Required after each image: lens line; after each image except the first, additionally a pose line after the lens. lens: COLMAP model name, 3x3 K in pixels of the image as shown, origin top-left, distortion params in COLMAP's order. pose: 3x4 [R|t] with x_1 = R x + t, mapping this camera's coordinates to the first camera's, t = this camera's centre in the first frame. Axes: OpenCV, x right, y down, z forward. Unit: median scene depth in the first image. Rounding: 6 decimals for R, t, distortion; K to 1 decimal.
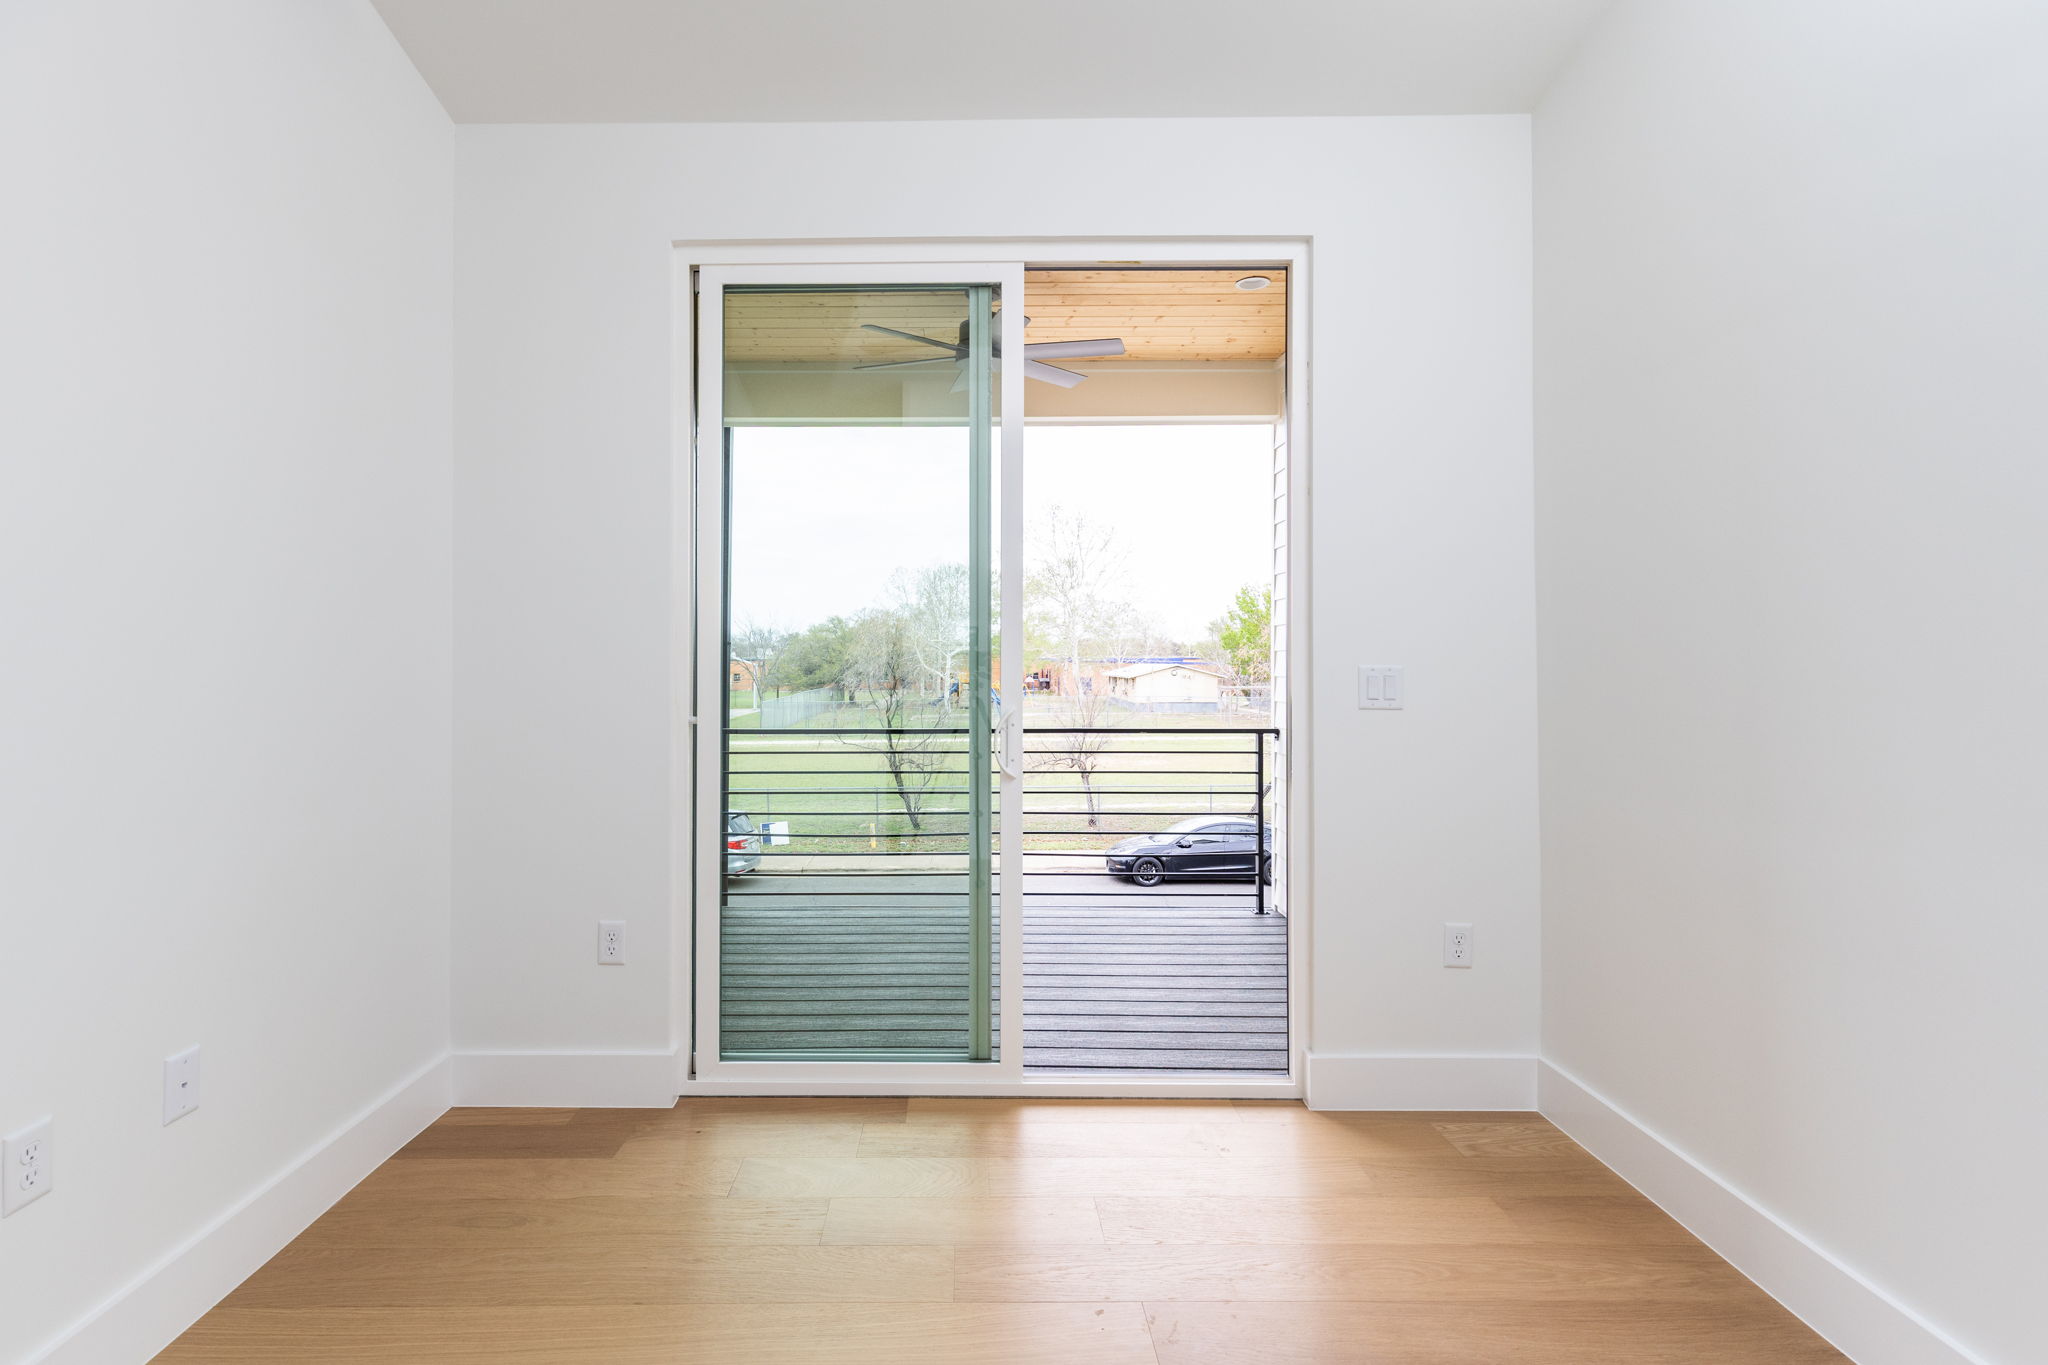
lens RADIAL K [[941.4, 0, 1024.0], [0, 941.4, 682.5], [0, 0, 1]] dist [0.002904, -0.000065]
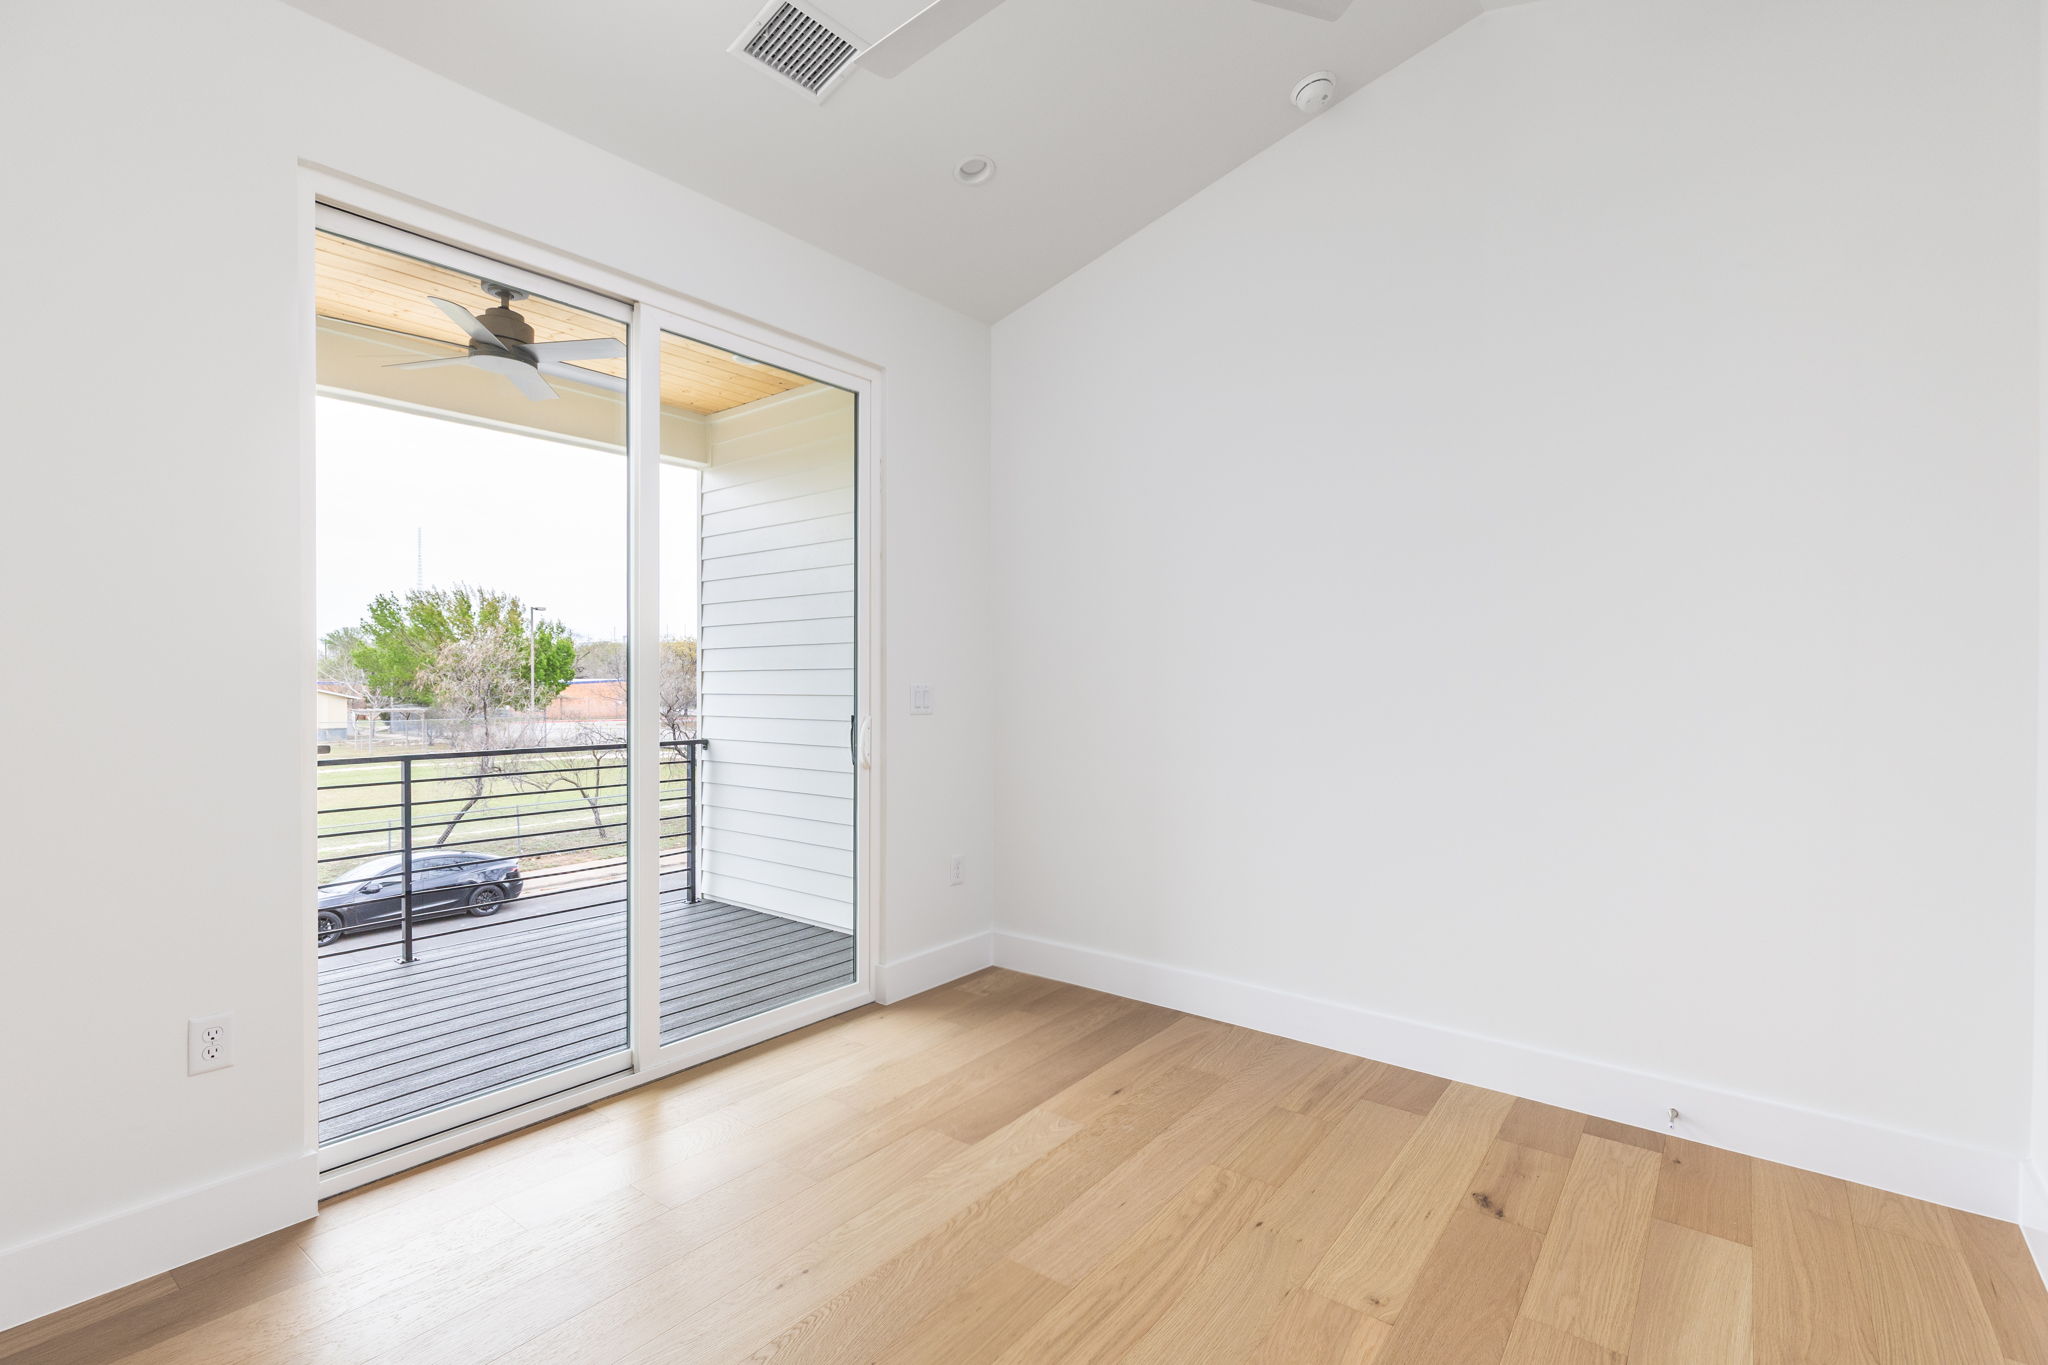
lens RADIAL K [[901.6, 0, 1033.4], [0, 901.6, 729.2], [0, 0, 1]] dist [-0.000804, -0.000232]
pose [[0.613487, -0.037823, 0.788798, -0.351319], [0.013839, 0.999214, 0.037150, 0.001200], [-0.789583, -0.011875, 0.613528, 0.011593]]
